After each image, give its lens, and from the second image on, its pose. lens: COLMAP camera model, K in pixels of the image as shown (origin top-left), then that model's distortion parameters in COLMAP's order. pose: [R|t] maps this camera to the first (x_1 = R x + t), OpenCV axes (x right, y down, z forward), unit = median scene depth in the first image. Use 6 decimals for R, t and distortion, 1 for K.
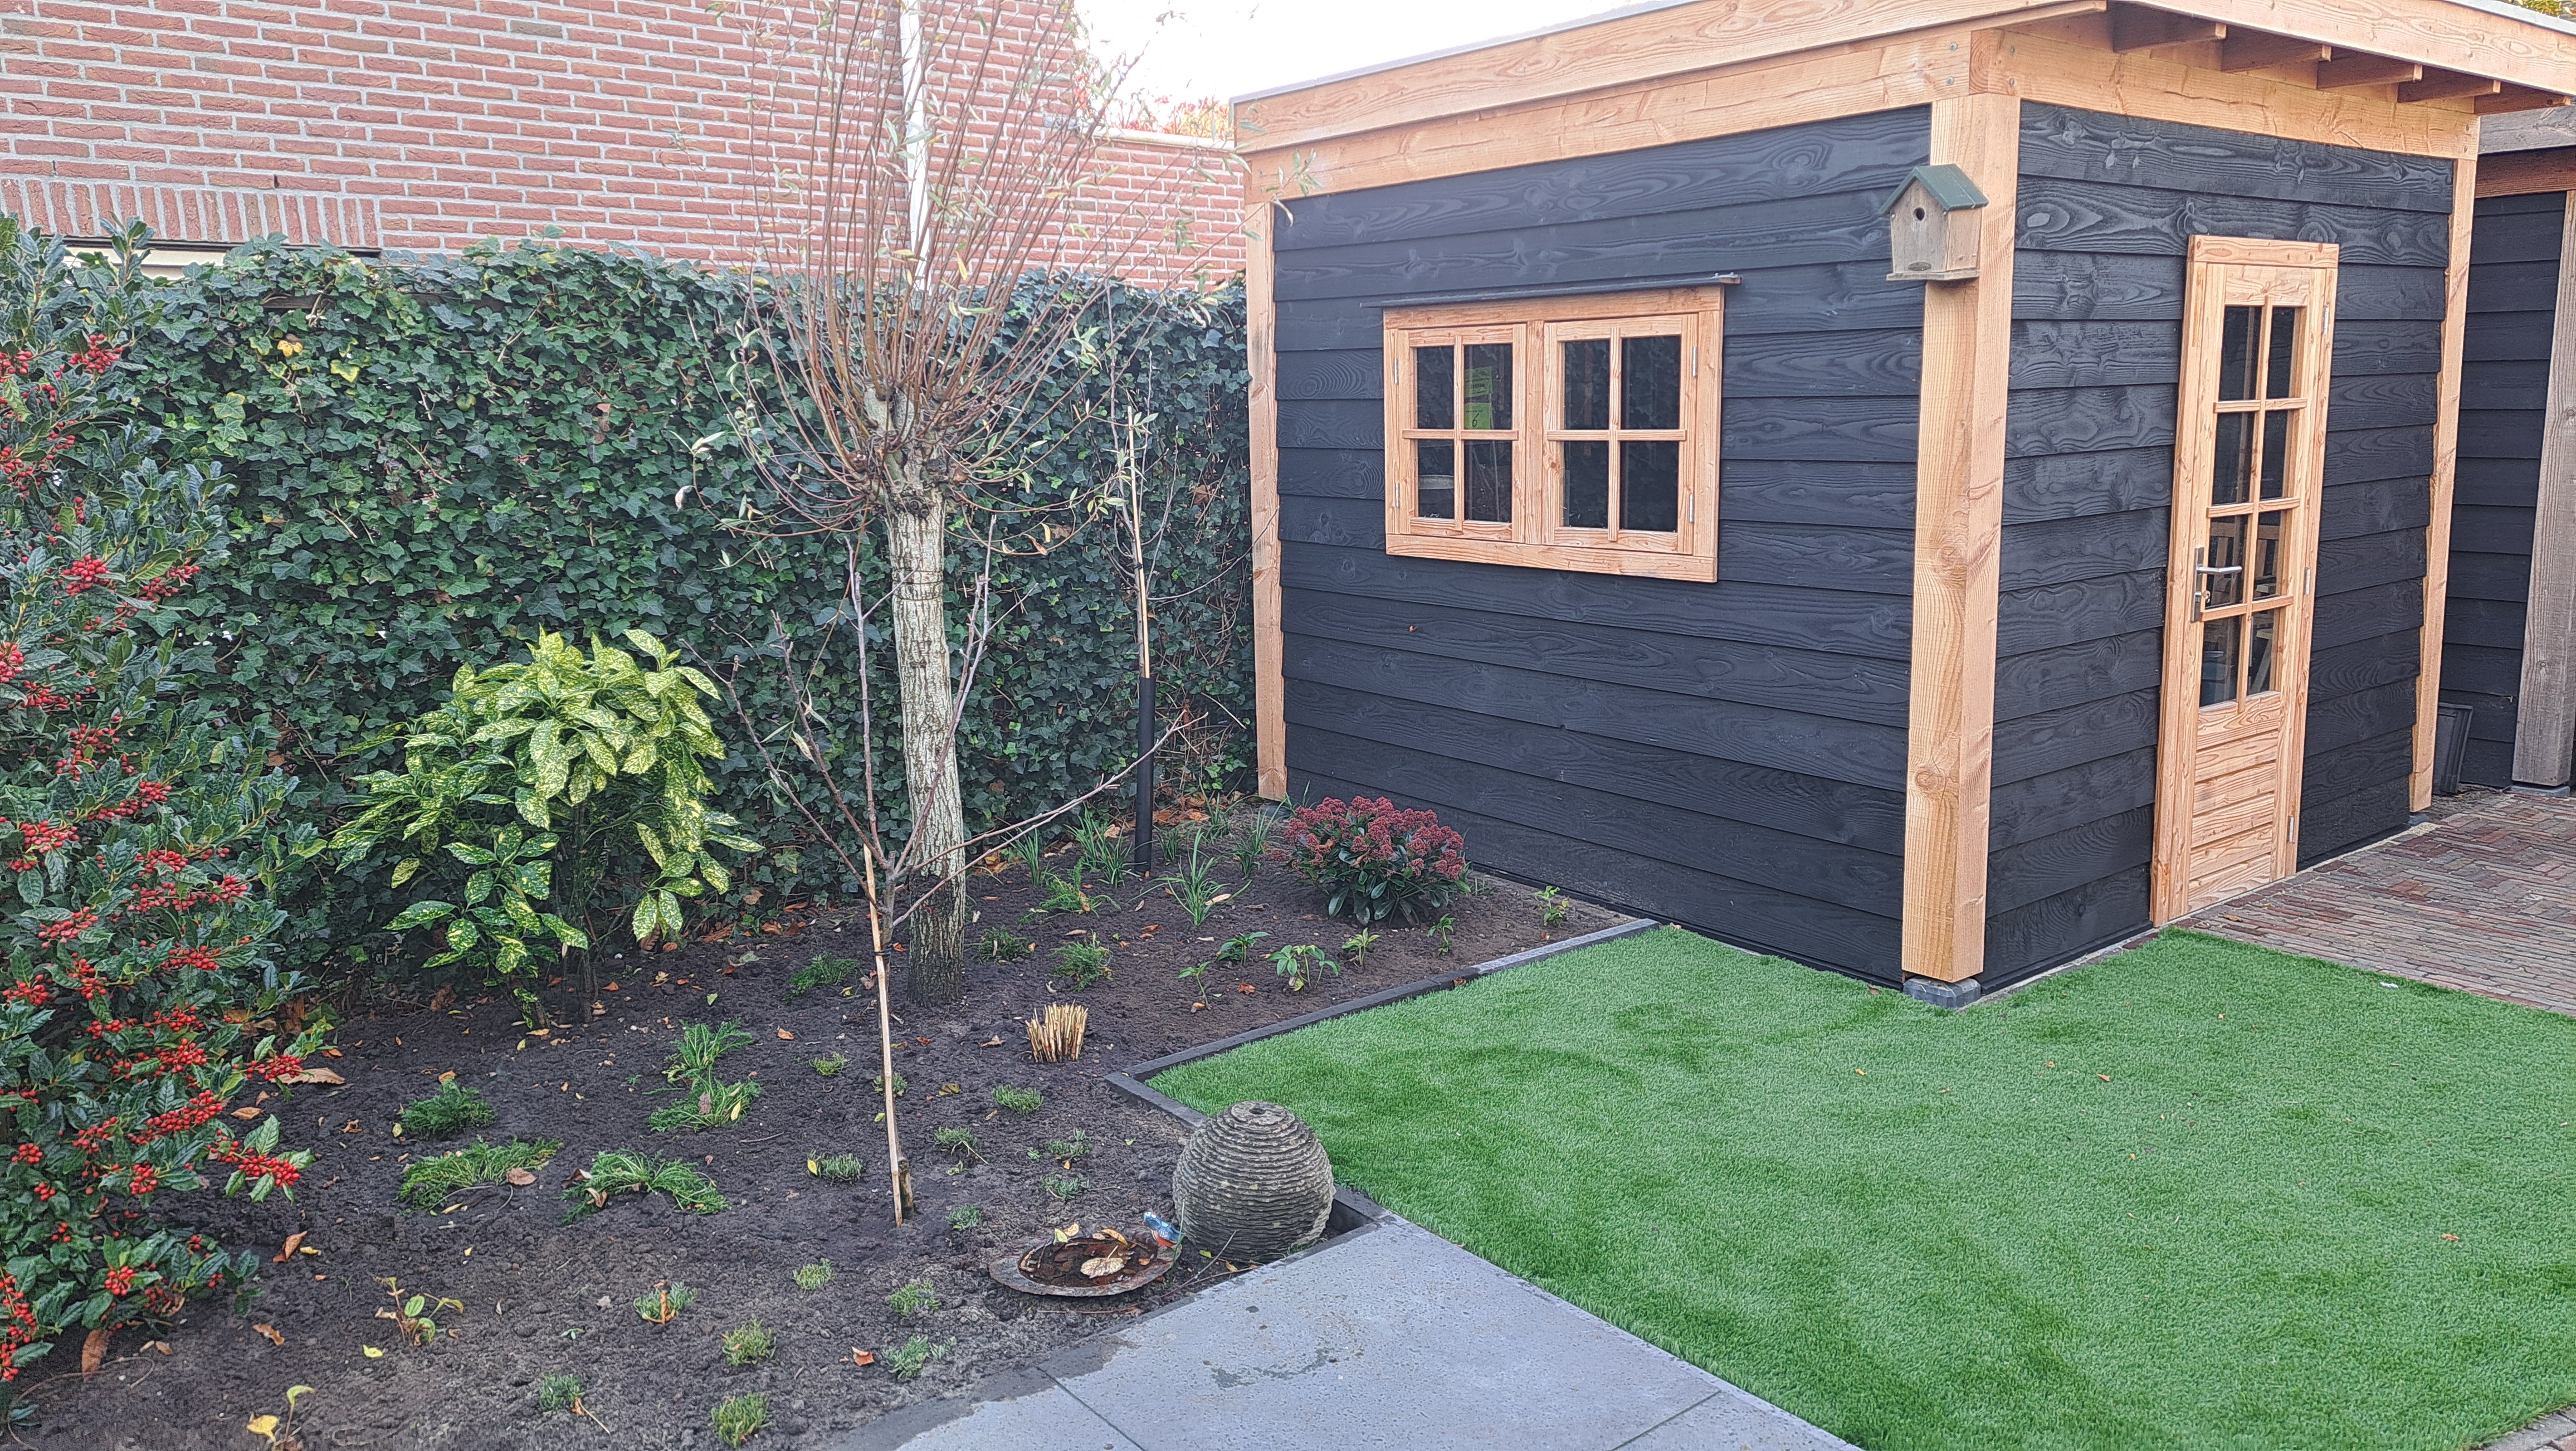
lens RADIAL K [[1858.6, 0, 1299.0], [0, 1858.6, 706.9], [0, 0, 1]] dist [0.098743, -0.135364]
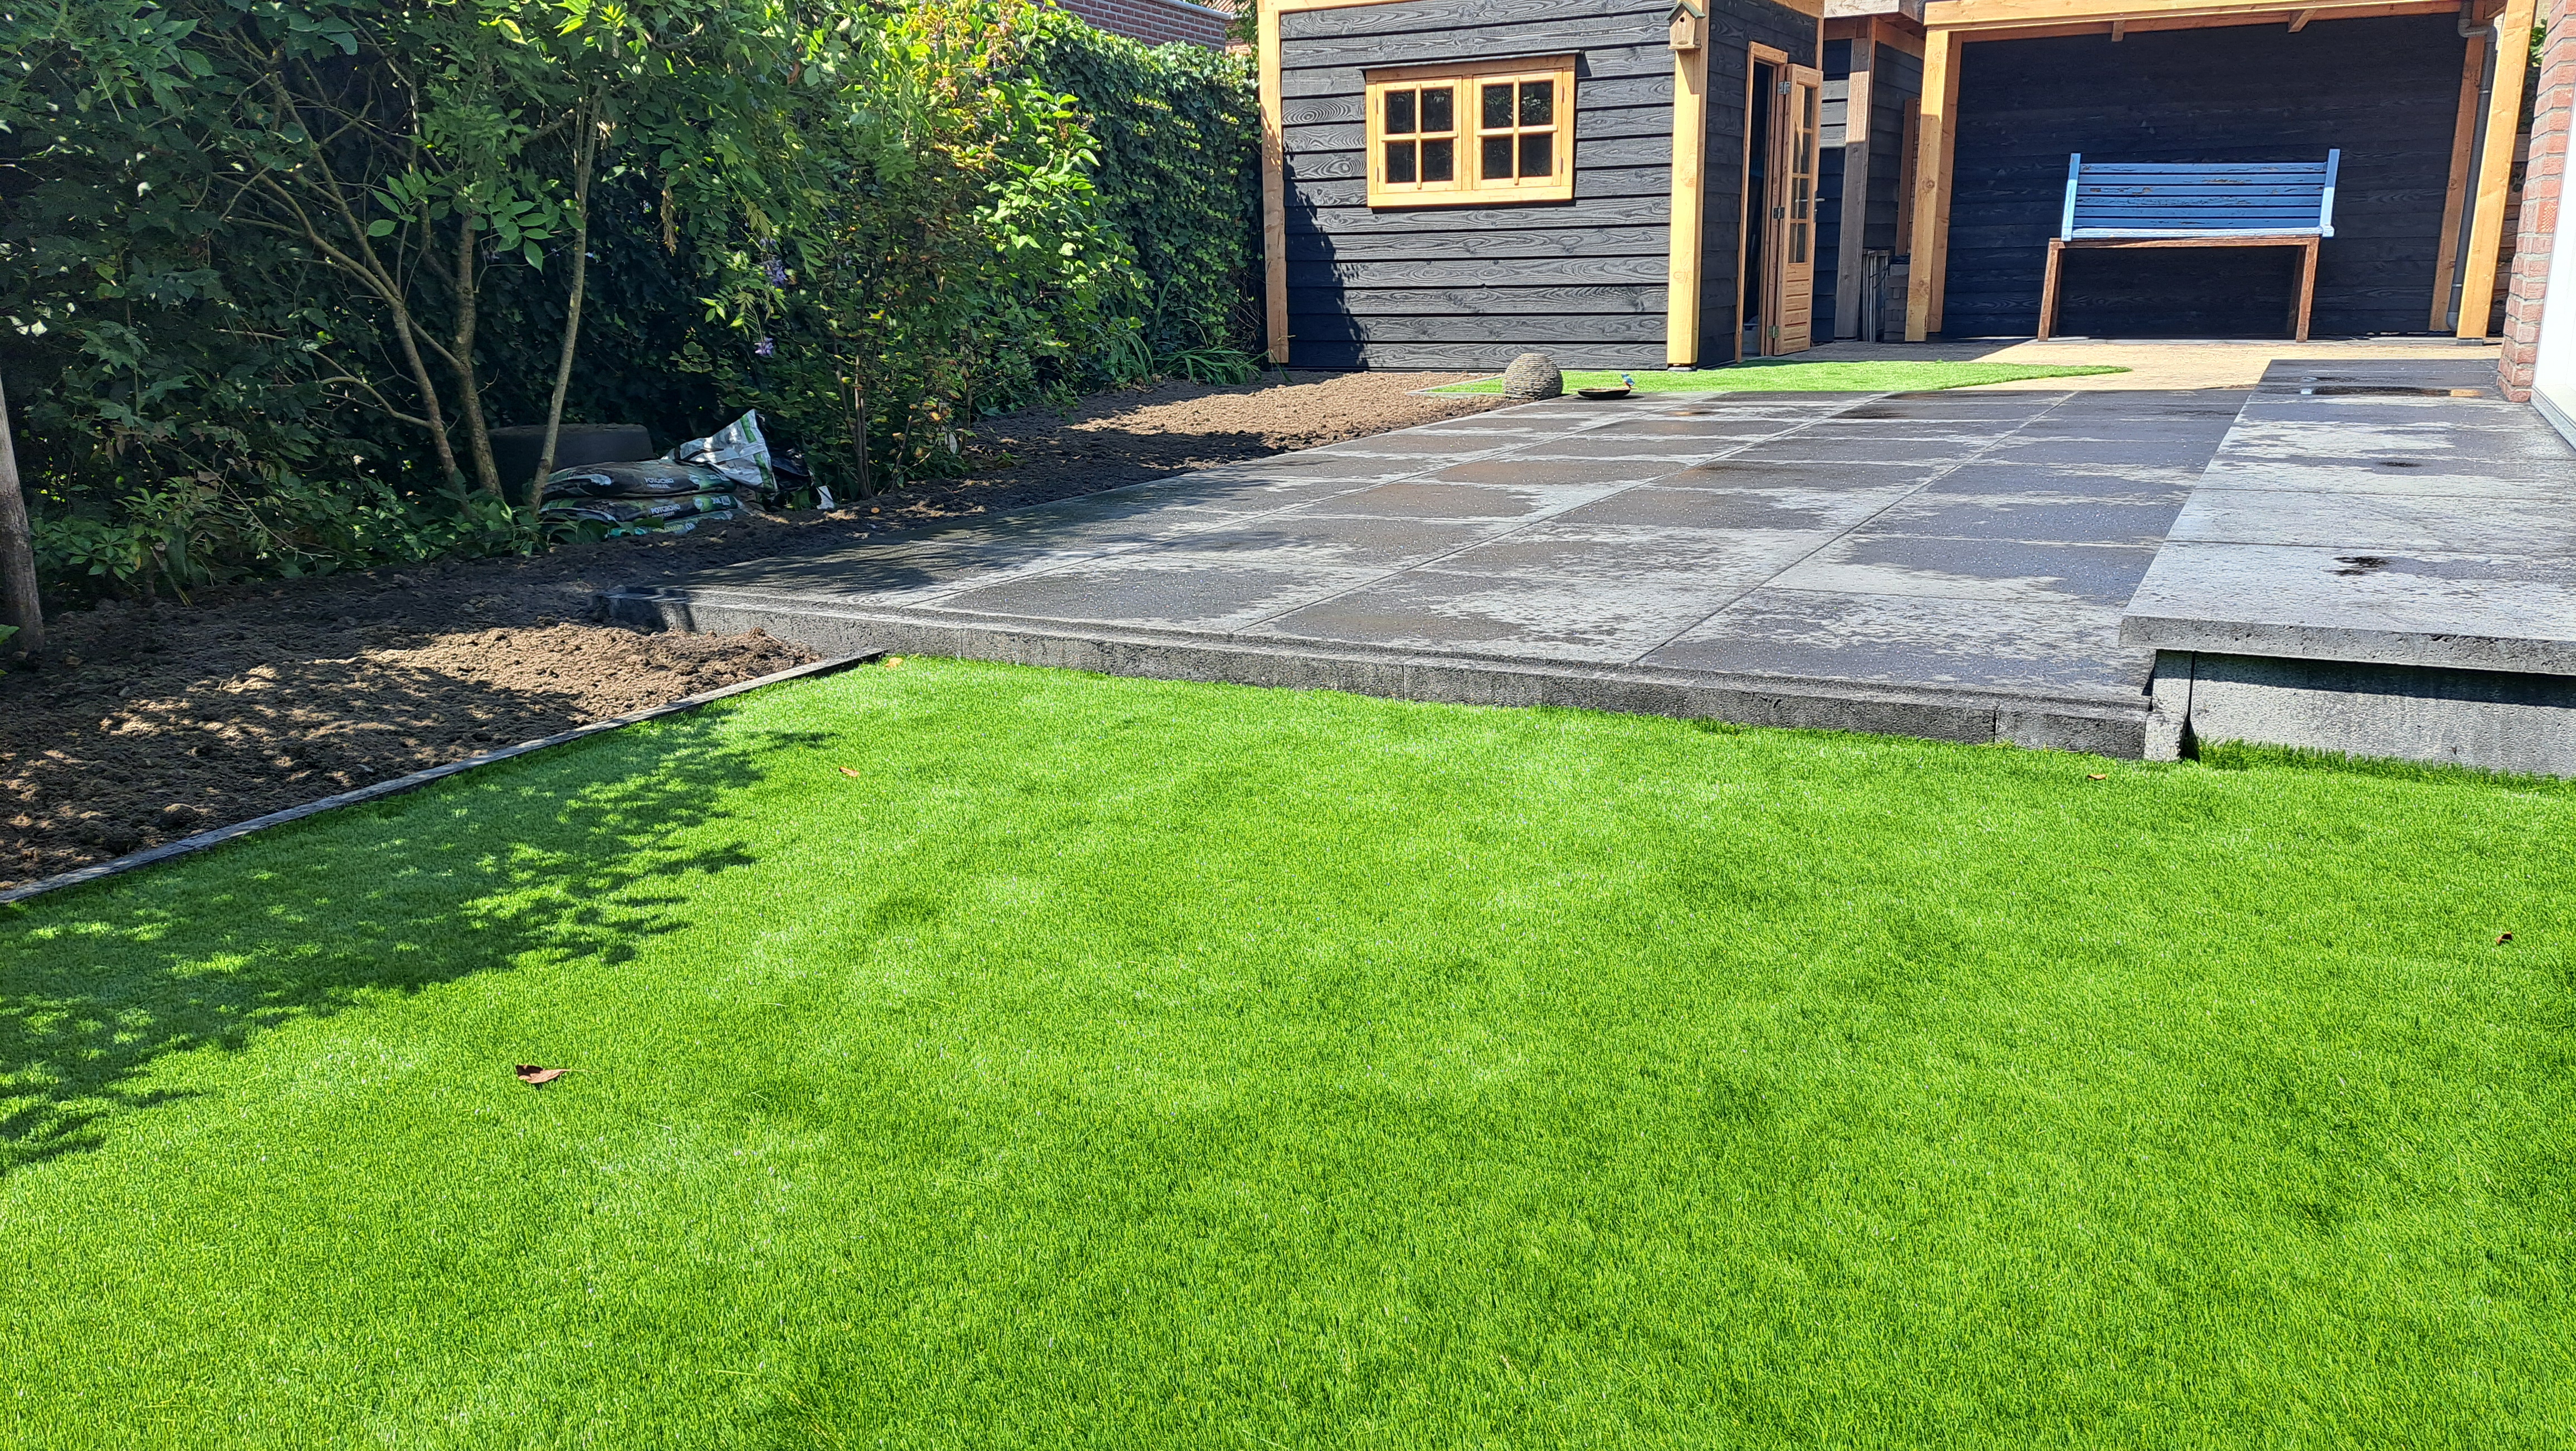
lens RADIAL K [[1855.0, 0, 1329.2], [0, 1855.0, 727.3], [0, 0, 1]] dist [0.108990, -0.141665]
pose [[0.920279, -0.097251, 0.378984, -0.890769], [0.071215, 0.994072, 0.082158, 0.334658], [-0.384727, -0.048619, 0.921749, -0.896389]]
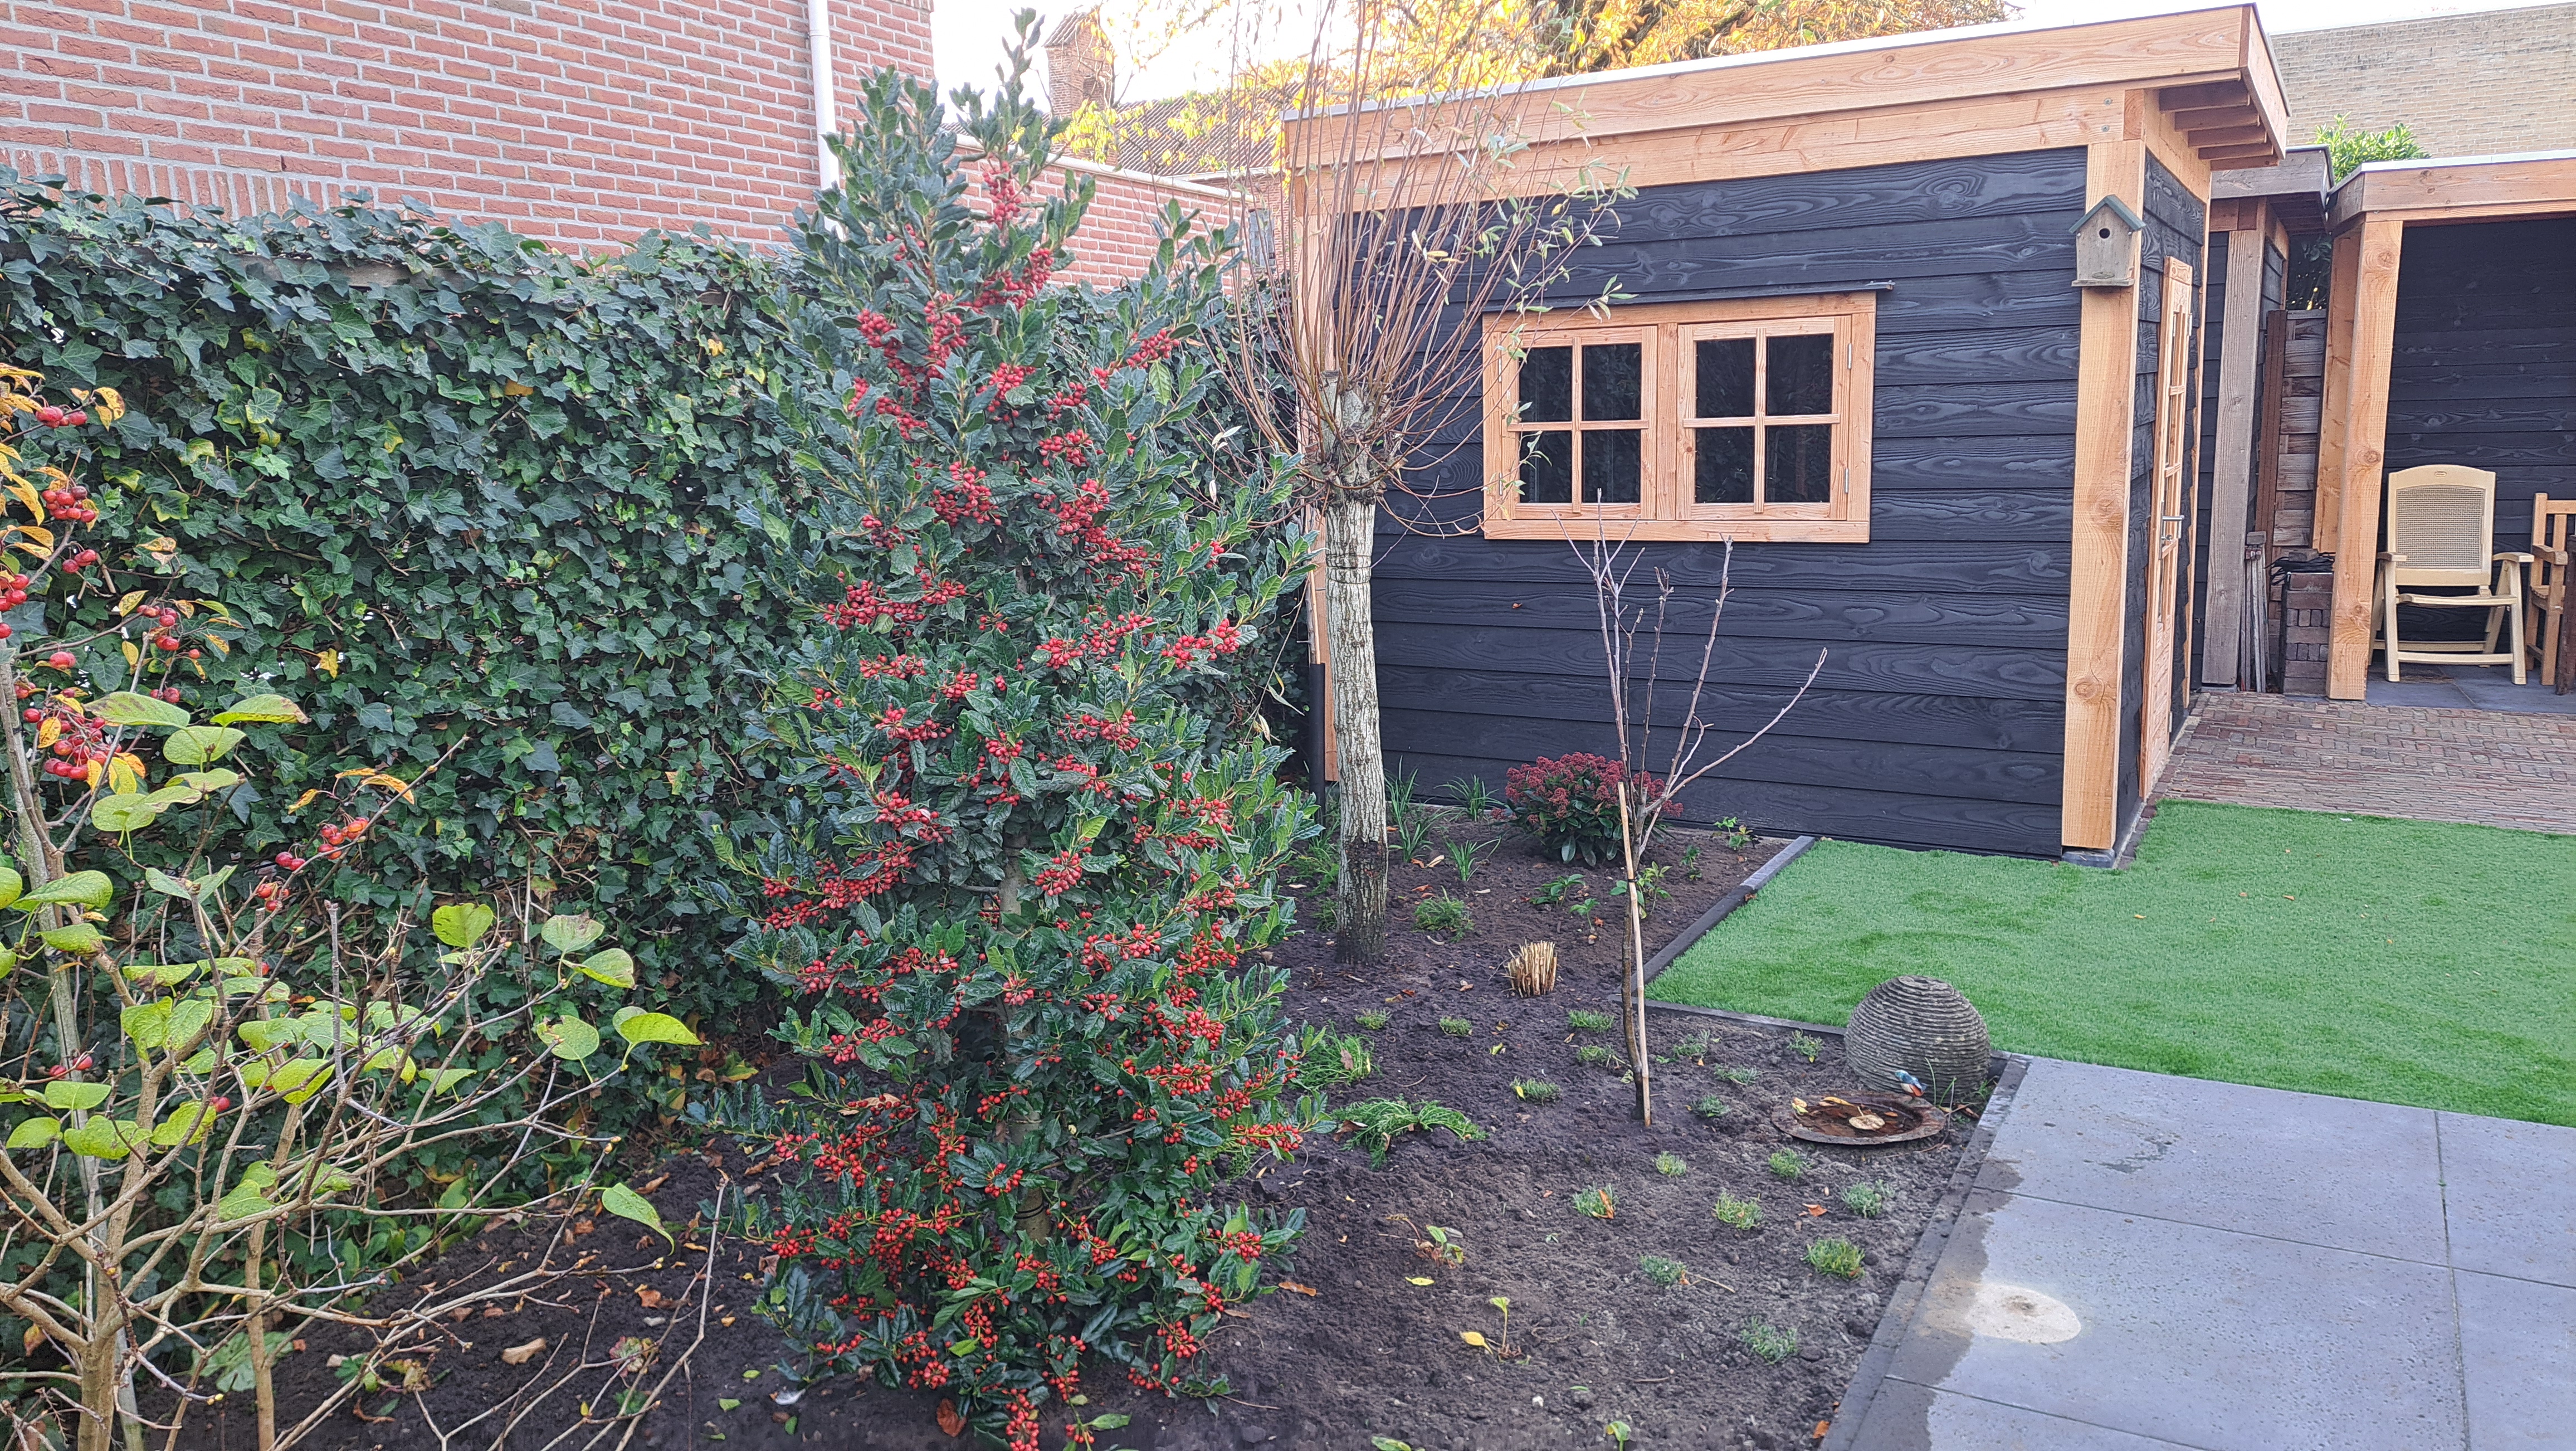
lens RADIAL K [[1855.0, 0, 1329.2], [0, 1855.0, 727.3], [0, 0, 1]] dist [0.108990, -0.141665]
pose [[0.926581, -0.077020, 0.368125, -0.524389], [0.077863, 0.996885, 0.012586, 0.008510], [-0.367947, 0.017001, 0.929691, 0.022311]]
